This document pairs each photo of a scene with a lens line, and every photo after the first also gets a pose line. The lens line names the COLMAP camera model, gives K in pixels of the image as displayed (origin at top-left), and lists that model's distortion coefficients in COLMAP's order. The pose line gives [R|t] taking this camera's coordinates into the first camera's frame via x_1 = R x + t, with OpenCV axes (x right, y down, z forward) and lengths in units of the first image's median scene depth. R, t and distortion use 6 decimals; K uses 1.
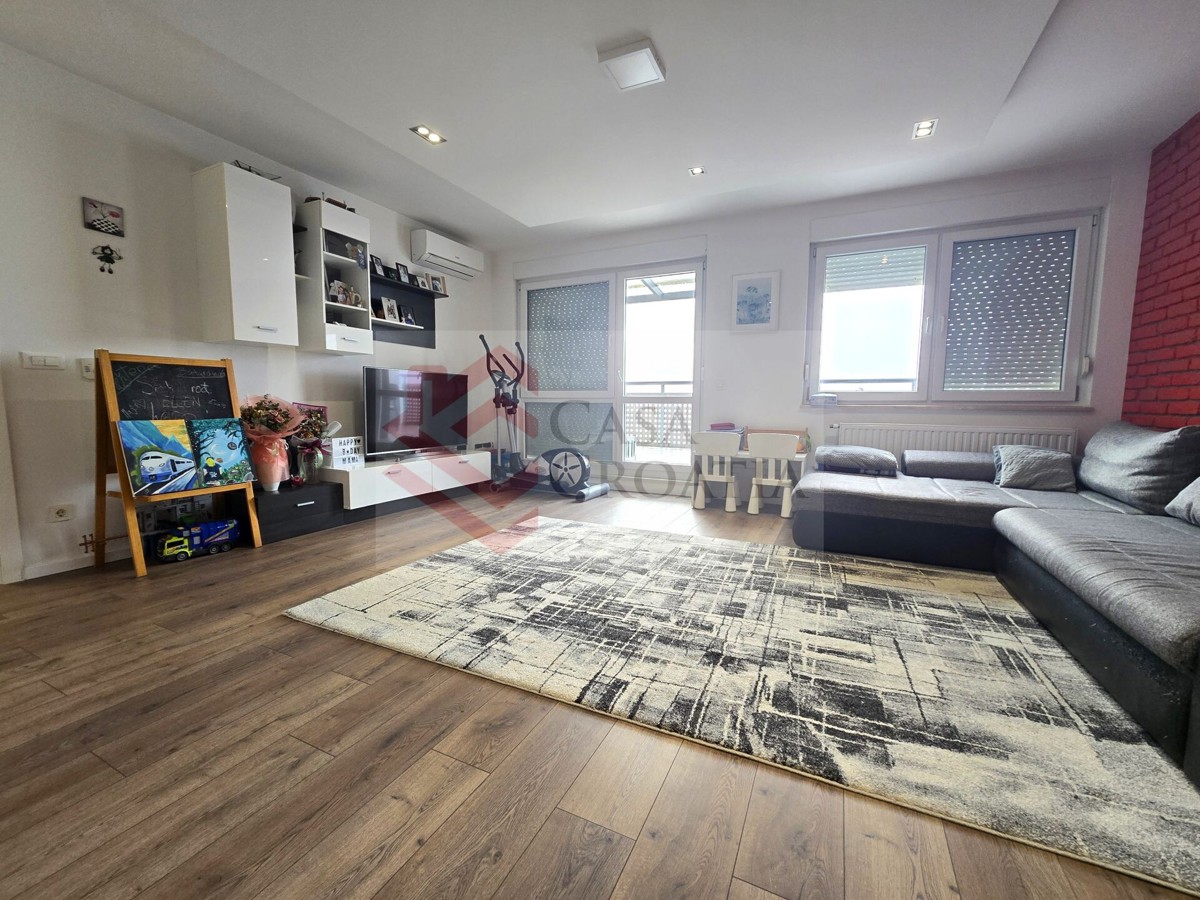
lens RADIAL K [[490.5, 0, 601.5], [0, 490.5, 451.0], [0, 0, 1]] dist [-0.002416, -0.000147]
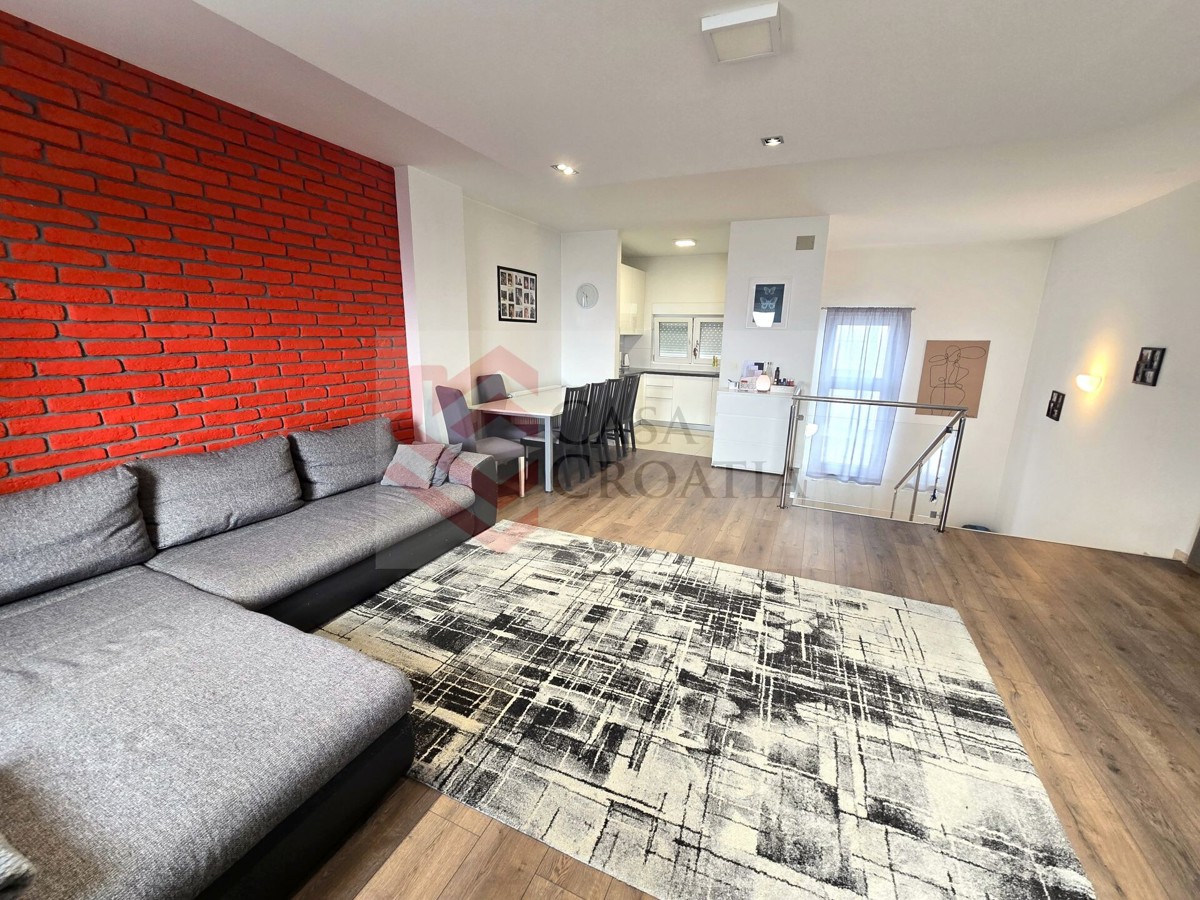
lens RADIAL K [[490.5, 0, 598.8], [0, 490.5, 451.1], [0, 0, 1]] dist [-0.002416, -0.000147]
pose [[-0.999277, -0.017637, -0.033676, 0.320194], [-0.027853, 0.942560, 0.332873, -0.449857], [0.025871, 0.333571, -0.942370, 2.026425]]
